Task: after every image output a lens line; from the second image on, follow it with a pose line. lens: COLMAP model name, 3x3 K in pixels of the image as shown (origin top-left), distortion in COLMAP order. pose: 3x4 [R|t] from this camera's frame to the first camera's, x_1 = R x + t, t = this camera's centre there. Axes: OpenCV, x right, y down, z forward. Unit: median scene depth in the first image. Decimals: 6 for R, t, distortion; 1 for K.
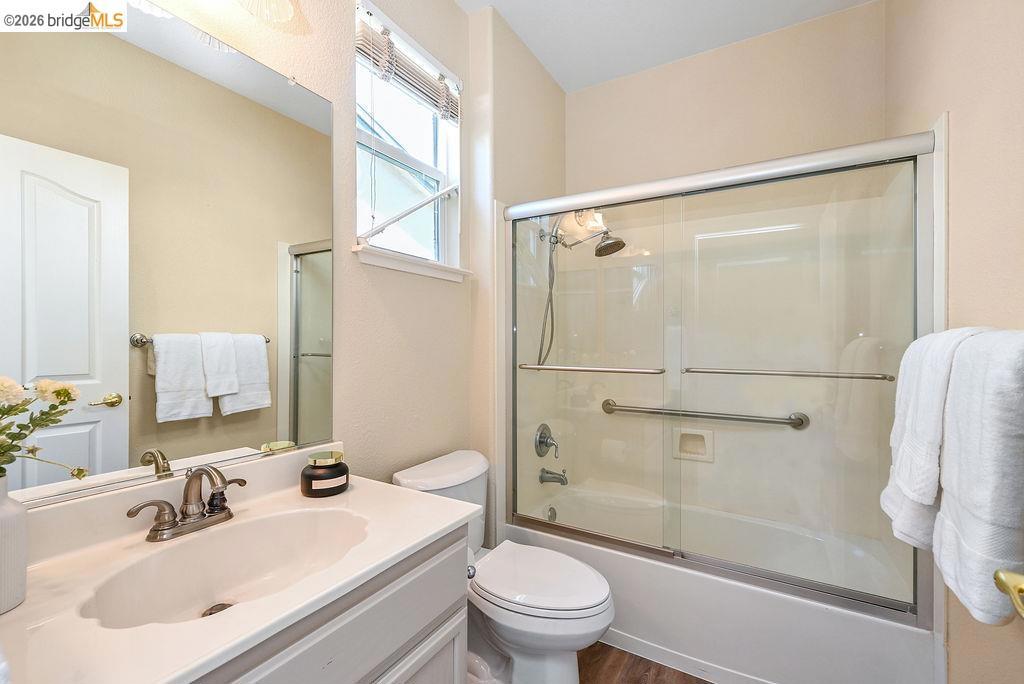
lens RADIAL K [[434.1, 0, 511.9], [0, 434.1, 340.6], [0, 0, 1]] dist [-0.001180, -0.000294]
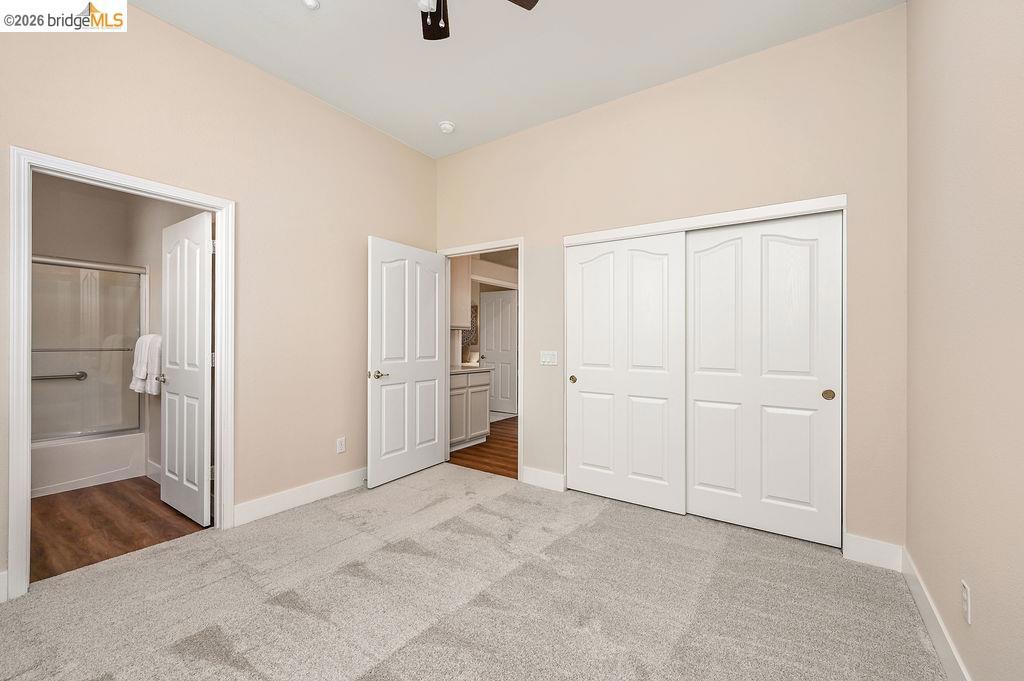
lens RADIAL K [[415.6, 0, 512.3], [0, 415.6, 339.3], [0, 0, 1]] dist [-0.000954, 0.000917]
pose [[0.054602, 0.002159, 0.998506, -1.968028], [-0.006931, 0.999974, -0.001783, 0.002859], [-0.998484, -0.006823, 0.054616, -1.895598]]
